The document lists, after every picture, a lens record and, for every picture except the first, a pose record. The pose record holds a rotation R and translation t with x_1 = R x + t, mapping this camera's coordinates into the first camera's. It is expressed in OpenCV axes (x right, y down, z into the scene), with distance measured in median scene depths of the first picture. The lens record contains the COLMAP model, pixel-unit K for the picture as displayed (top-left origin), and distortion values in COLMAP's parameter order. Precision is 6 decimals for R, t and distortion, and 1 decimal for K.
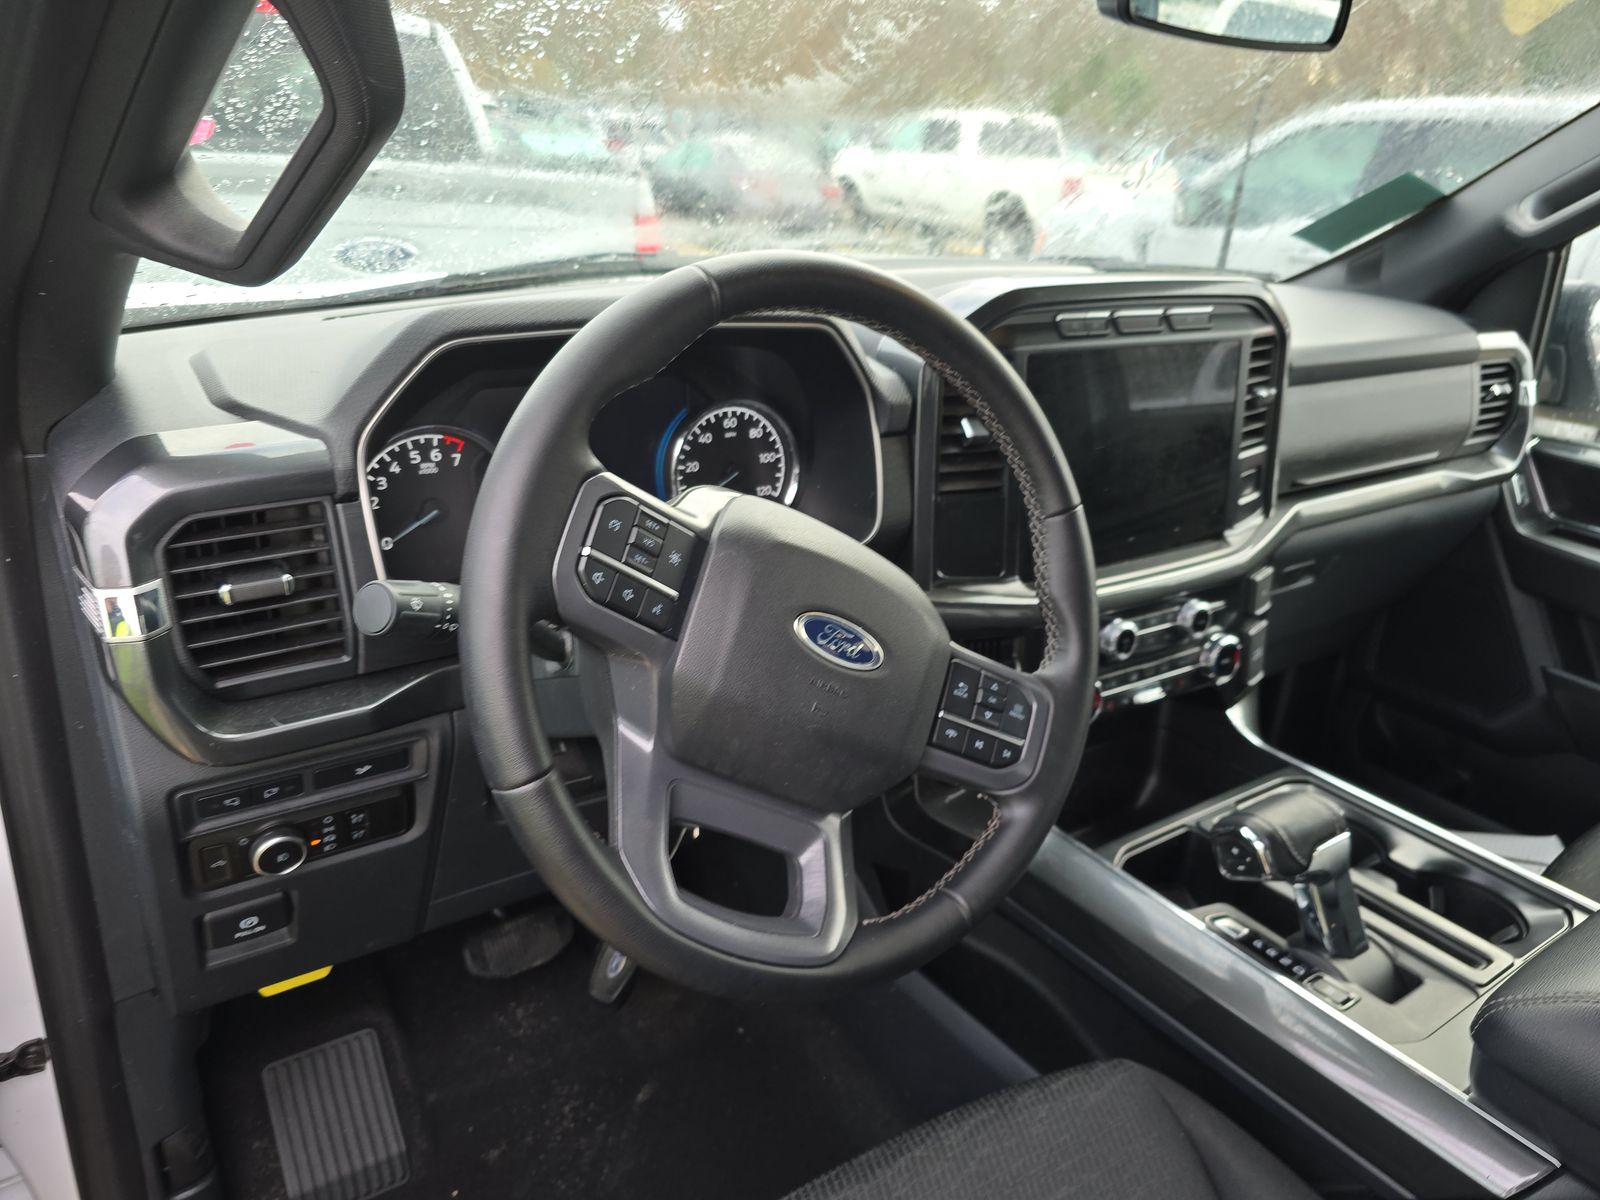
lens RADIAL K [[1087.5, 0, 800.0], [0, 1087.5, 600.0], [0, 0, 1]] dist [0.055233, -0.047827]
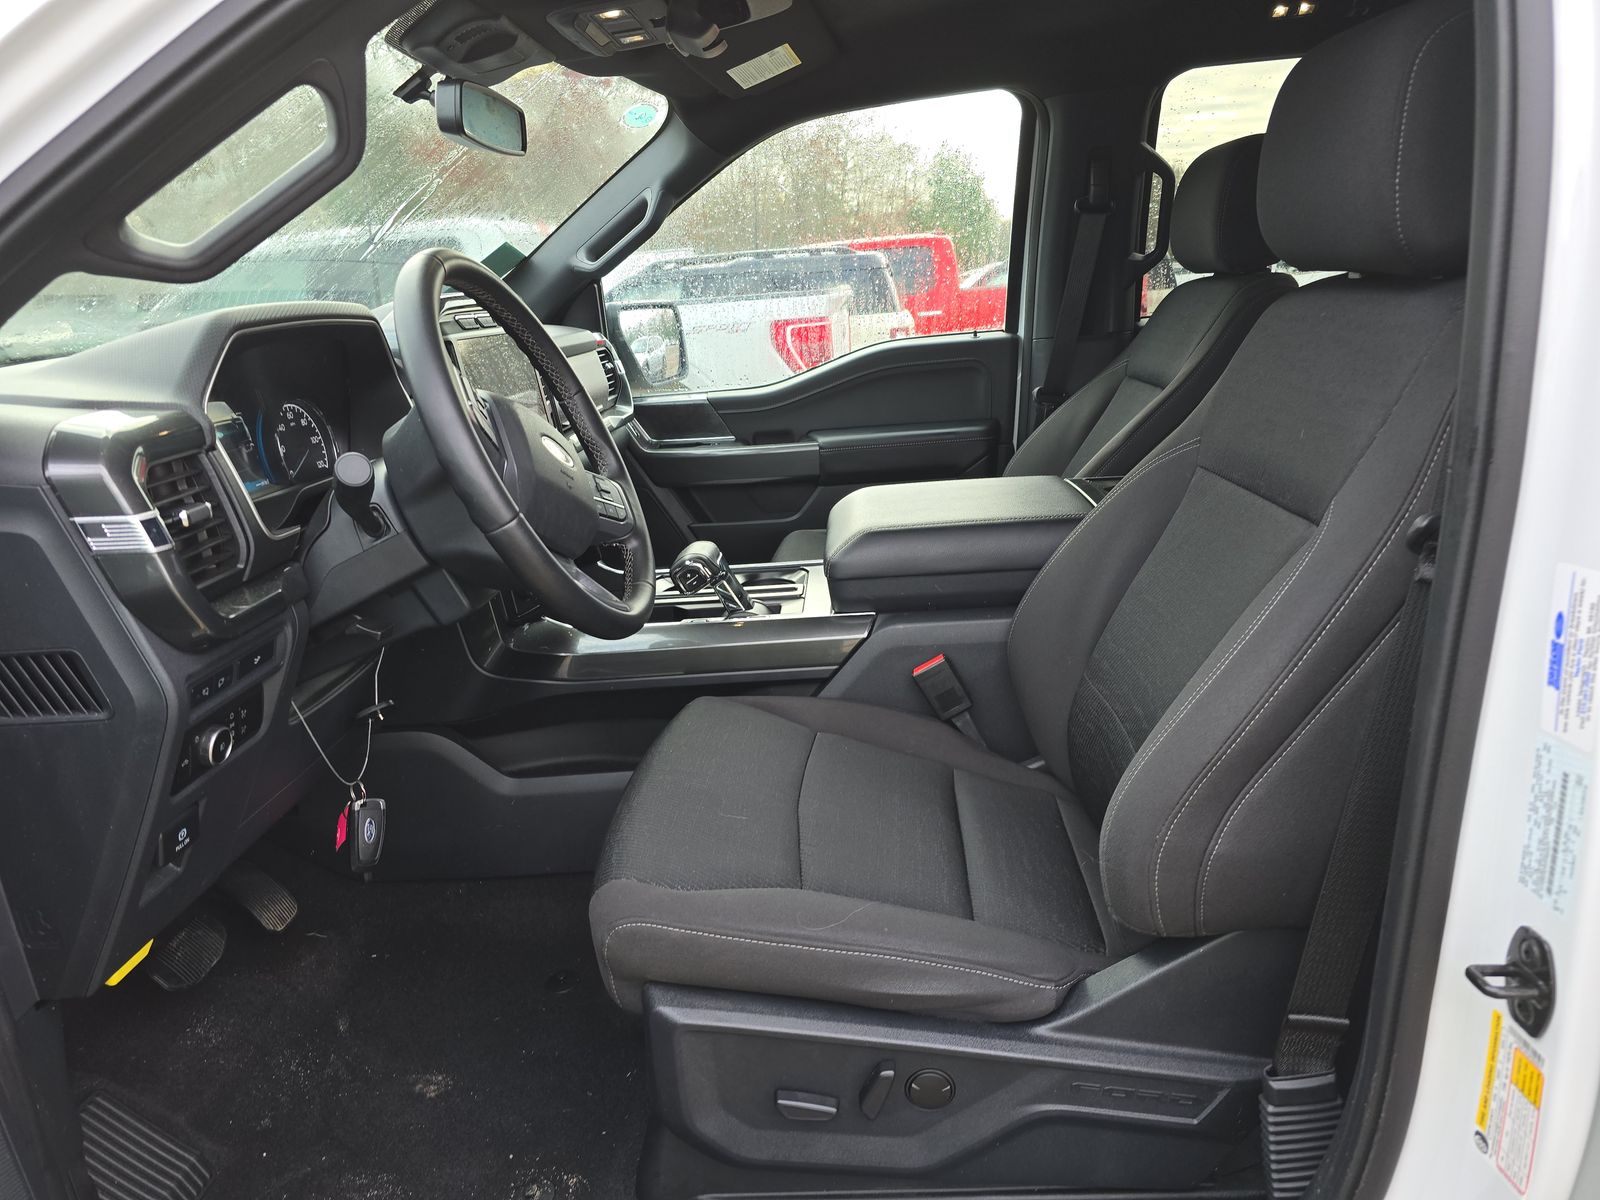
lens RADIAL K [[1087.5, 0, 800.0], [0, 1087.5, 600.0], [0, 0, 1]] dist [0.055233, -0.047827]
pose [[0.596103, -0.305131, 0.742668, -0.762590], [0.389669, 0.918681, 0.064679, 0.202442], [-0.702011, 0.250839, 0.666529, -0.282764]]
